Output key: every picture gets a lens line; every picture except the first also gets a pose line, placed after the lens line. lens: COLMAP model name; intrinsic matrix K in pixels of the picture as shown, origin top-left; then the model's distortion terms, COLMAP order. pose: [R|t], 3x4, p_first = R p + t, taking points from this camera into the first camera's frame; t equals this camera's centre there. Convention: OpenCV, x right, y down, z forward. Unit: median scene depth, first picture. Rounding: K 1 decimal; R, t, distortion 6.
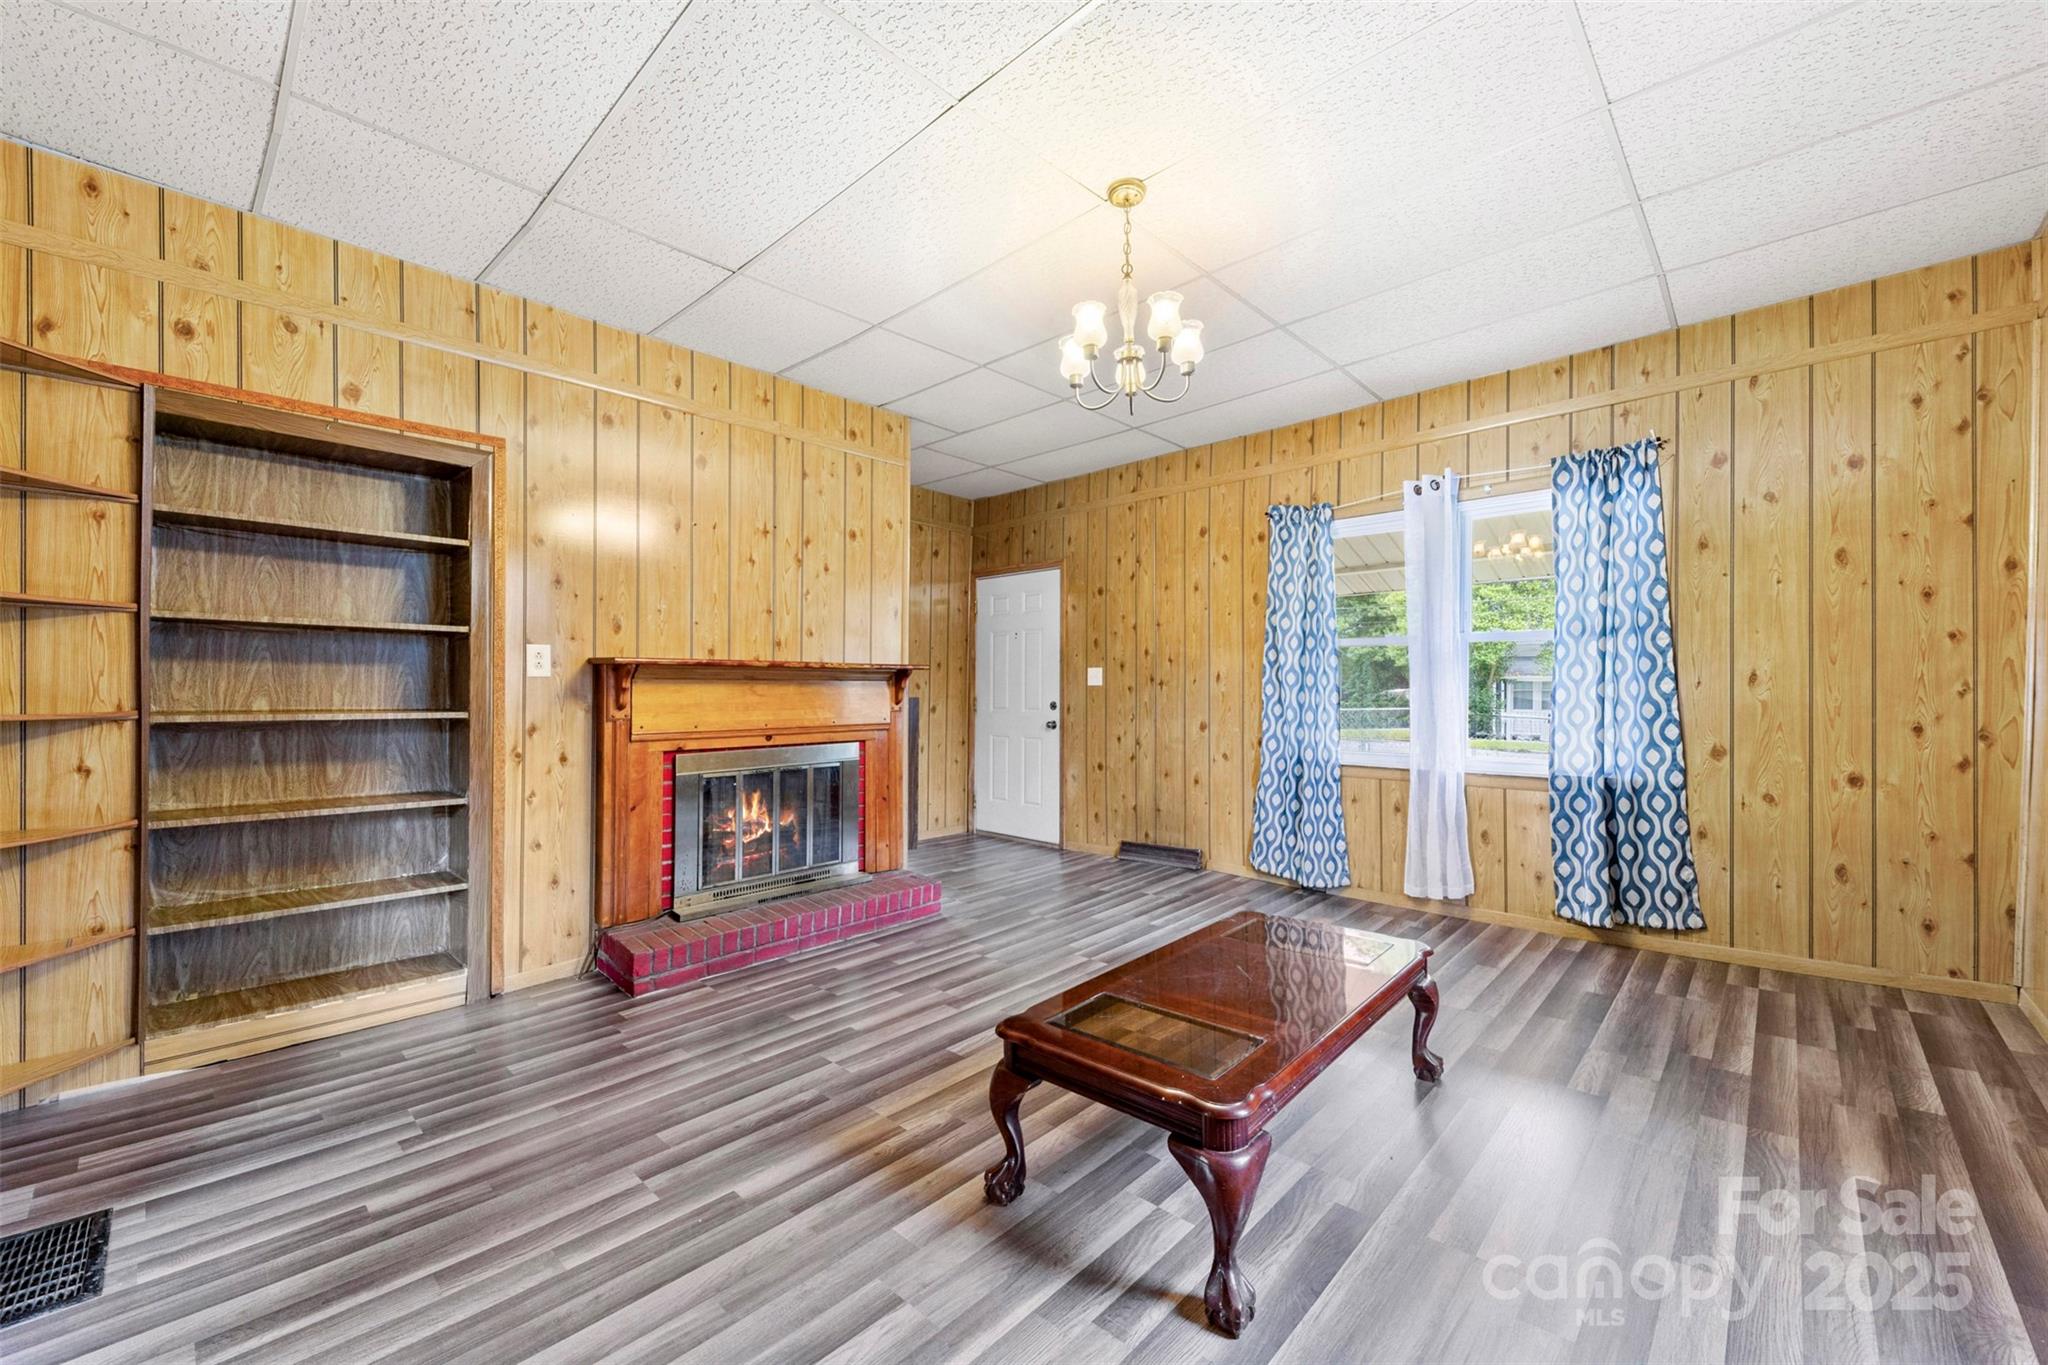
lens RADIAL K [[809.1, 0, 1014.2], [0, 809.1, 694.0], [0, 0, 1]] dist [0.021719, -0.007669]
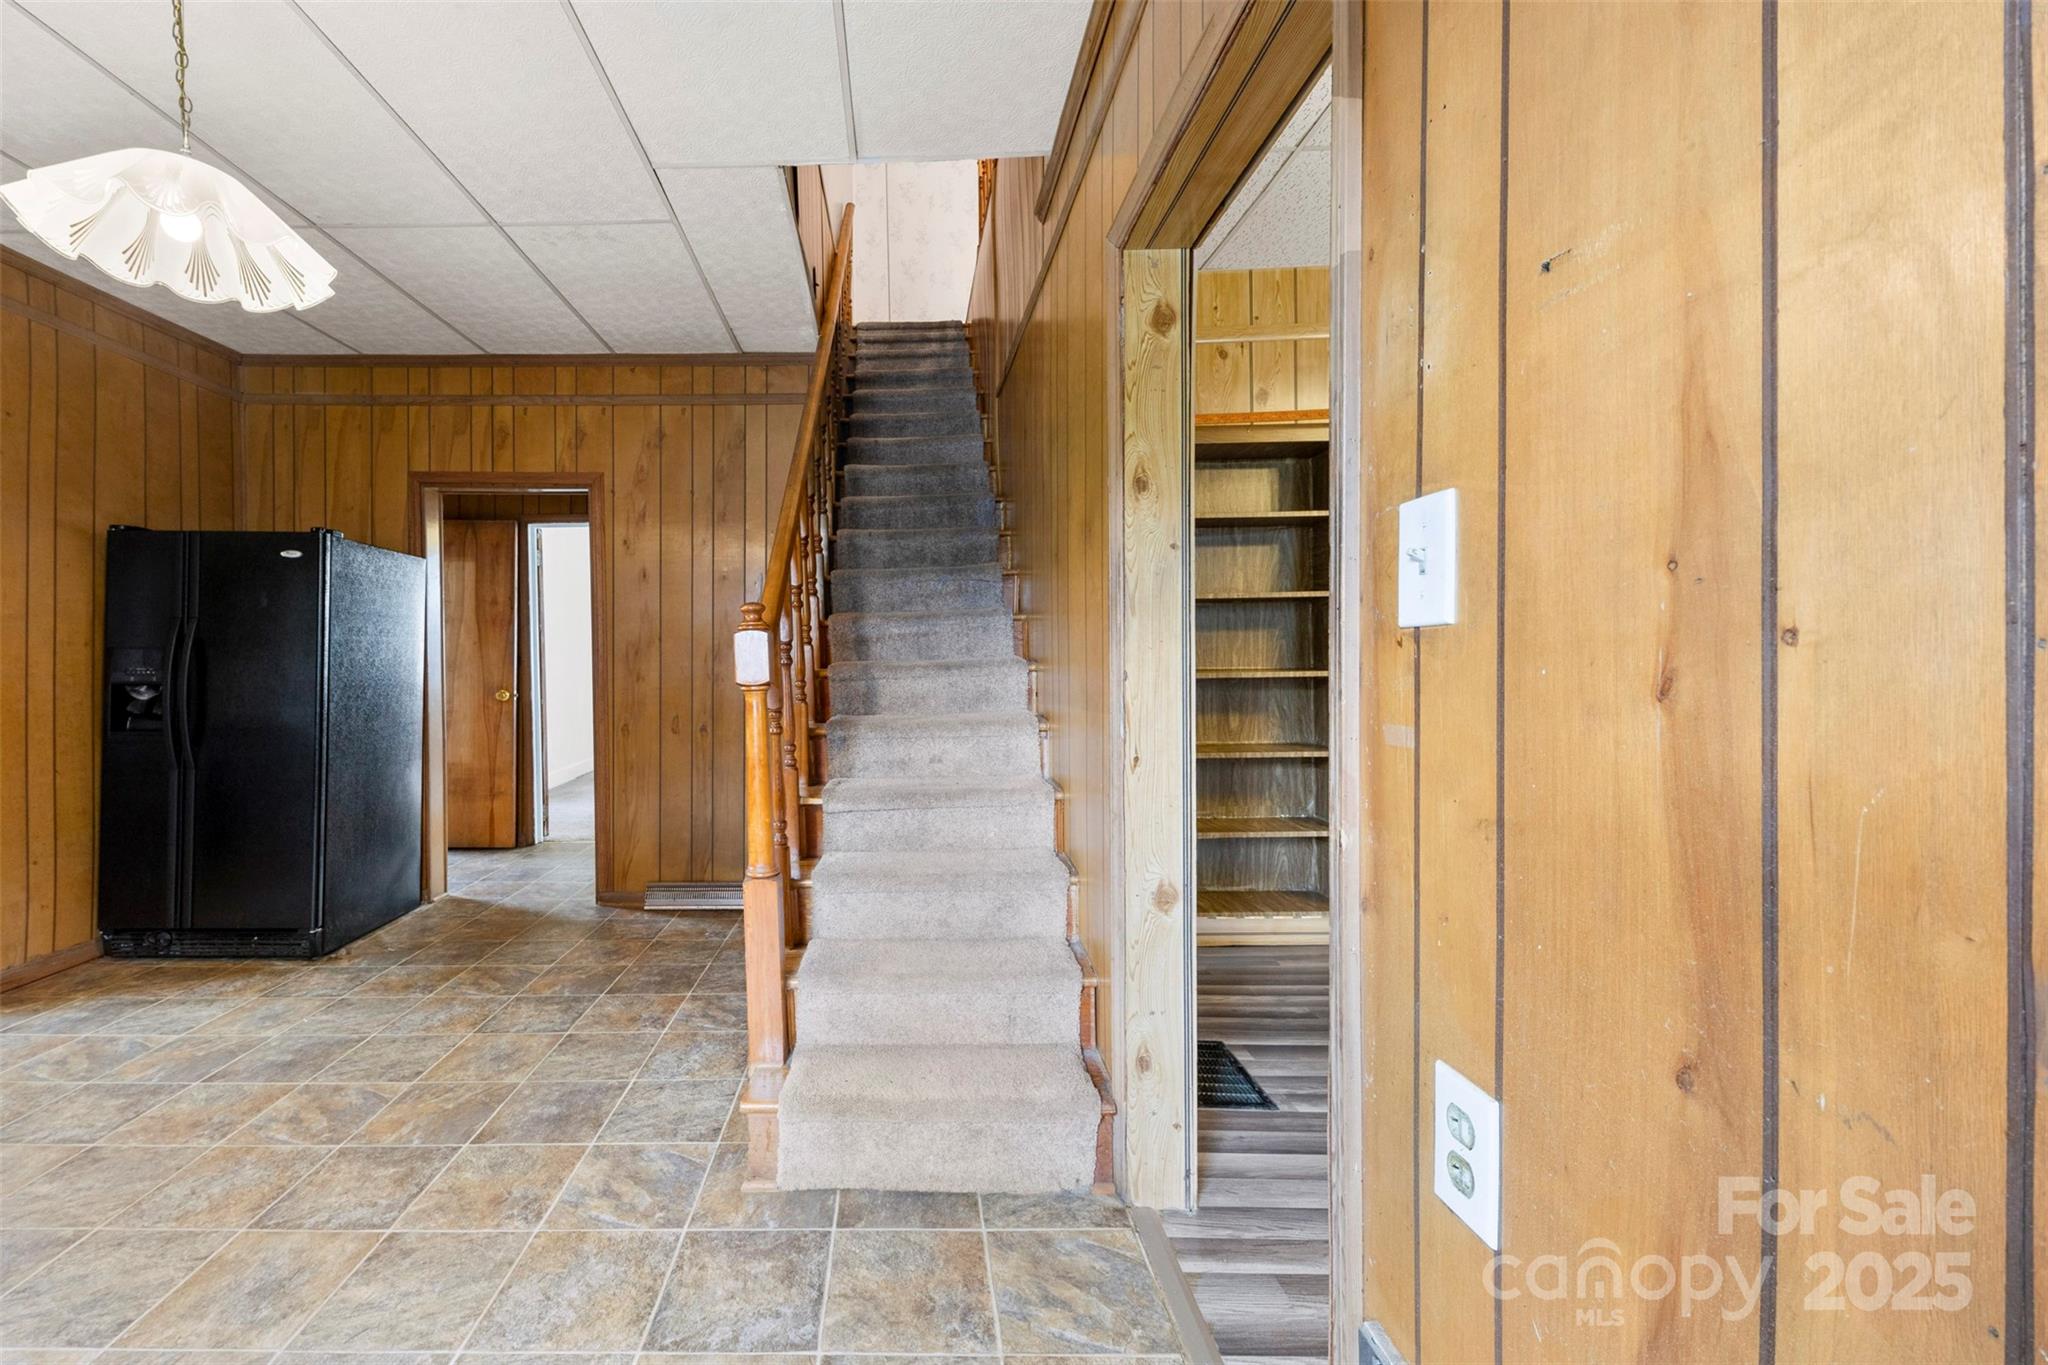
lens RADIAL K [[841.6, 0, 888.2], [0, 841.6, 658.2], [0, 0, 1]] dist [0.004636, -0.002161]
pose [[0.687002, -0.017434, -0.726446, -0.253022], [0.018378, 0.999809, -0.006614, 0.002080], [0.726423, -0.008807, 0.687192, -0.175448]]
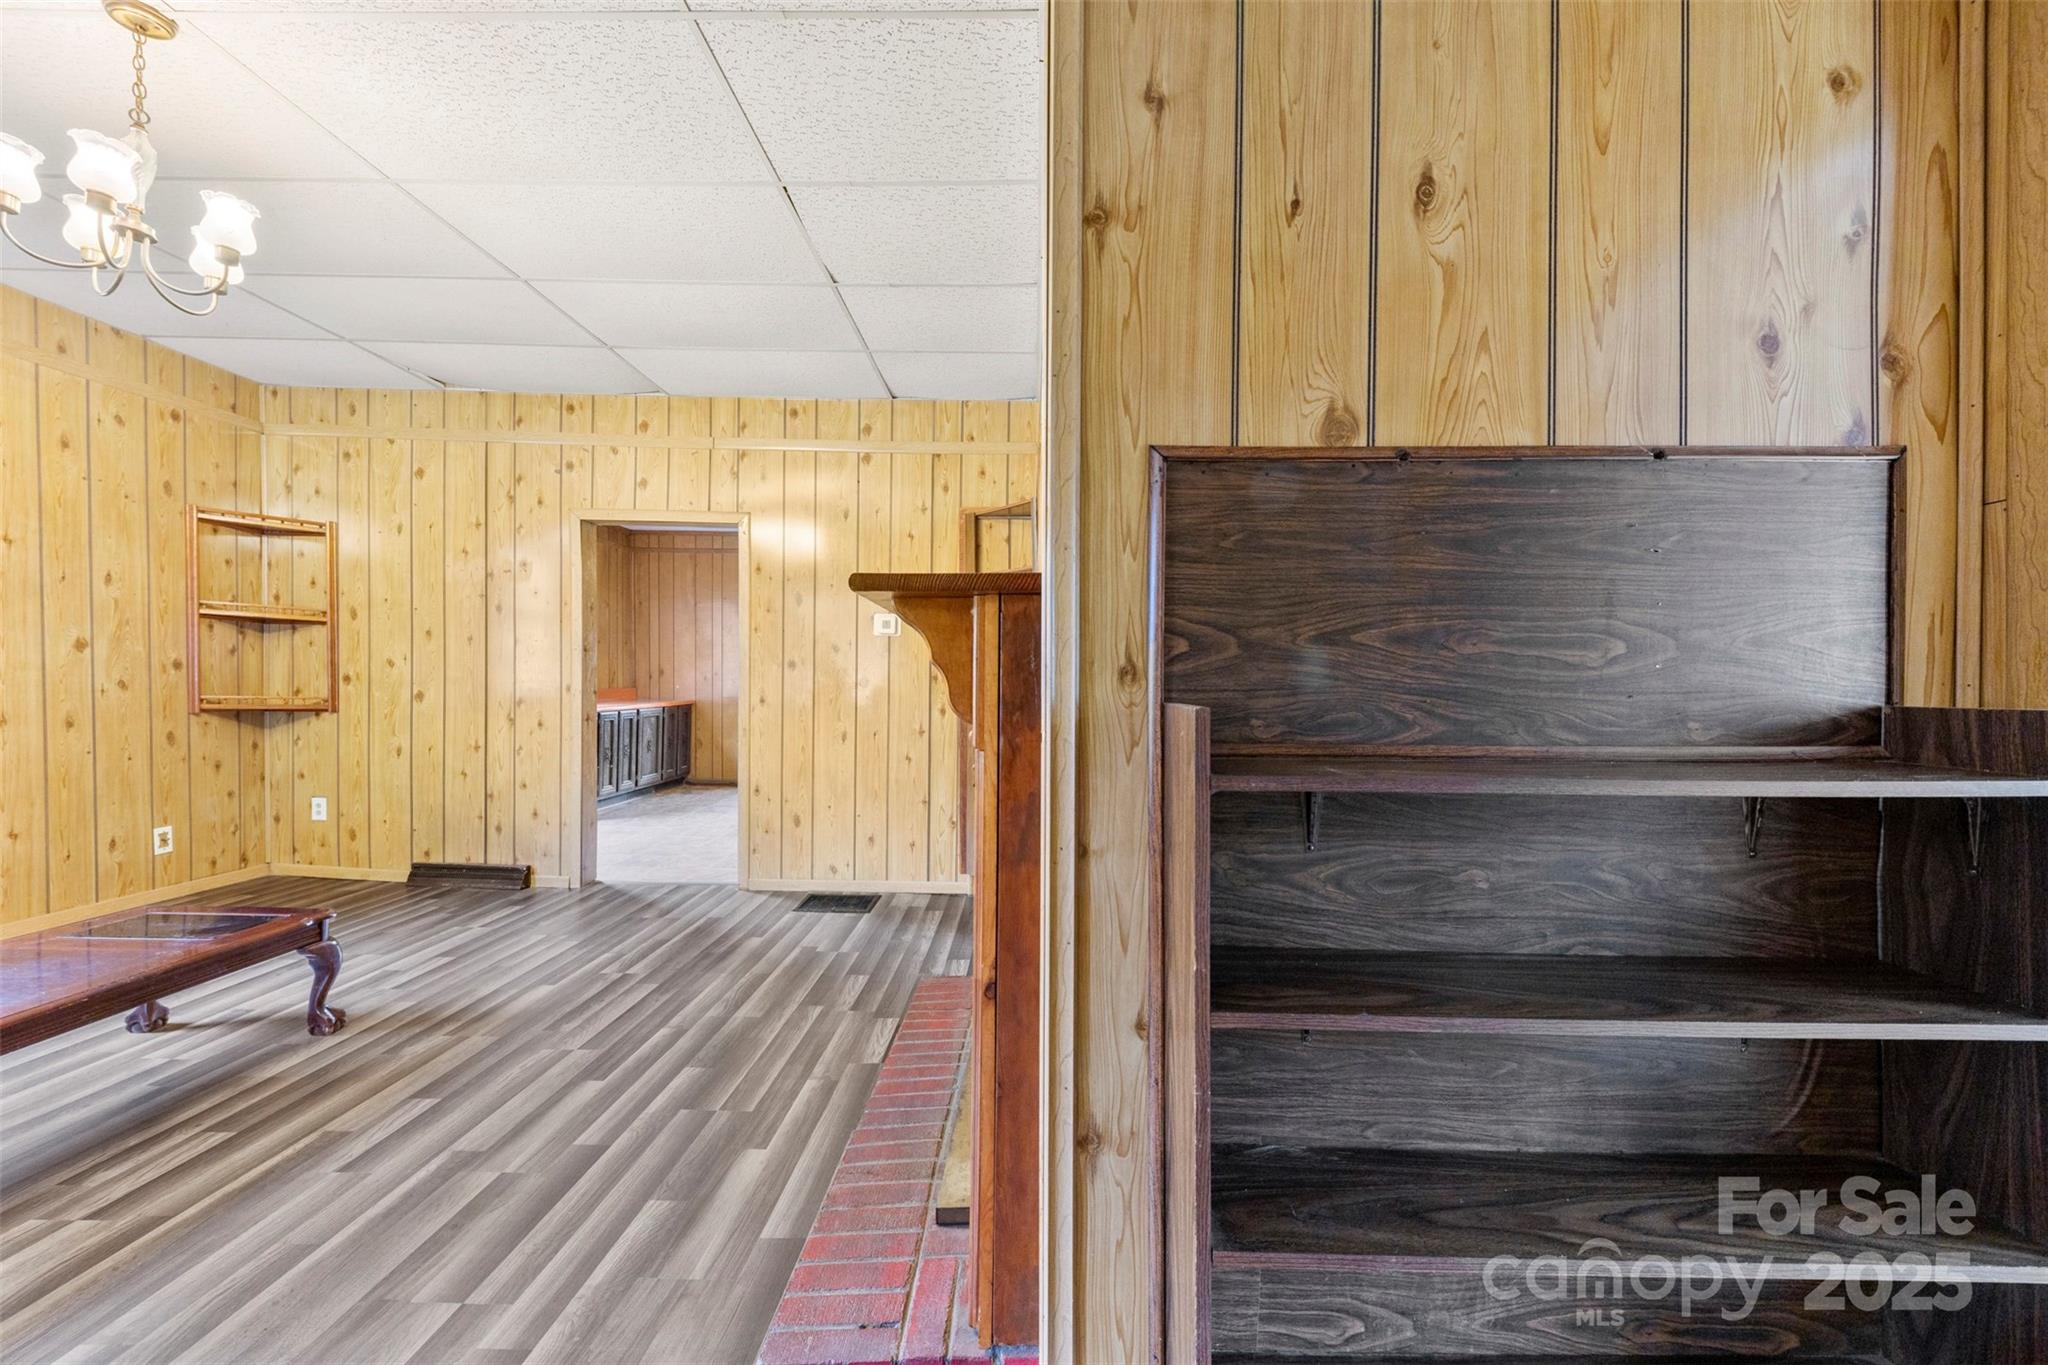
lens RADIAL K [[809.1, 0, 1048.9], [0, 809.1, 689.2], [0, 0, 1]] dist [0.021719, -0.007669]
pose [[-0.722492, -0.004768, -0.691363, 0.037658], [-0.013689, 0.999879, 0.007409, -0.001377], [0.691244, 0.014817, -0.722470, 1.539594]]
